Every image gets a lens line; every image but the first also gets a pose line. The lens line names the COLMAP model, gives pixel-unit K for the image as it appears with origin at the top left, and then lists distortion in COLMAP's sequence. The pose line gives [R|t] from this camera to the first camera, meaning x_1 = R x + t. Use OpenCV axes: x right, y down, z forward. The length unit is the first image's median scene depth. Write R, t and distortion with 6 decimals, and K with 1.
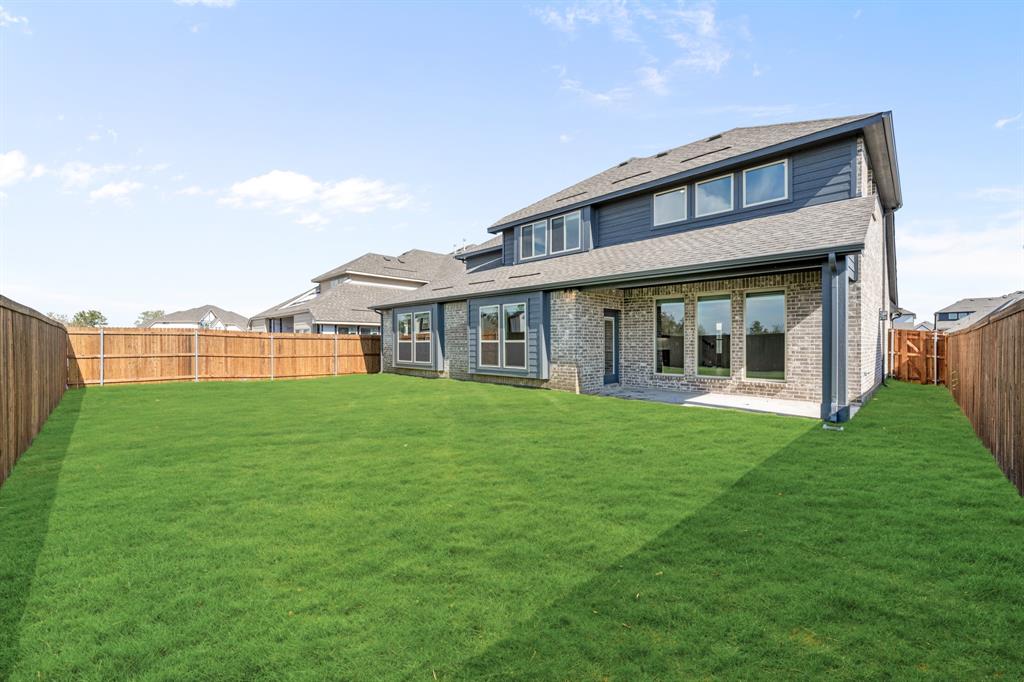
lens RADIAL K [[422.9, 0, 522.2], [0, 422.9, 342.7], [0, 0, 1]] dist [0.000768, -0.000905]
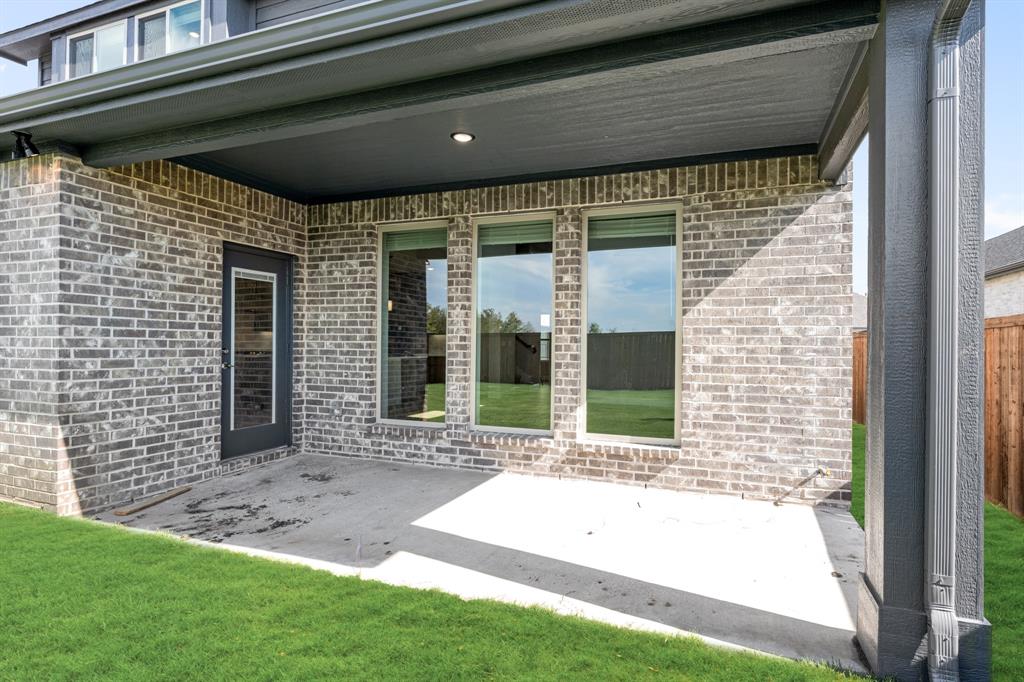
lens RADIAL K [[544.4, 0, 512.6], [0, 544.4, 342.9], [0, 0, 1]] dist [0.001176, 0.002758]
pose [[0.934056, 0.009528, 0.357001, 0.258435], [-0.009015, 0.999955, -0.003100, 0.001714], [-0.357014, -0.000323, 0.934099, 0.502465]]
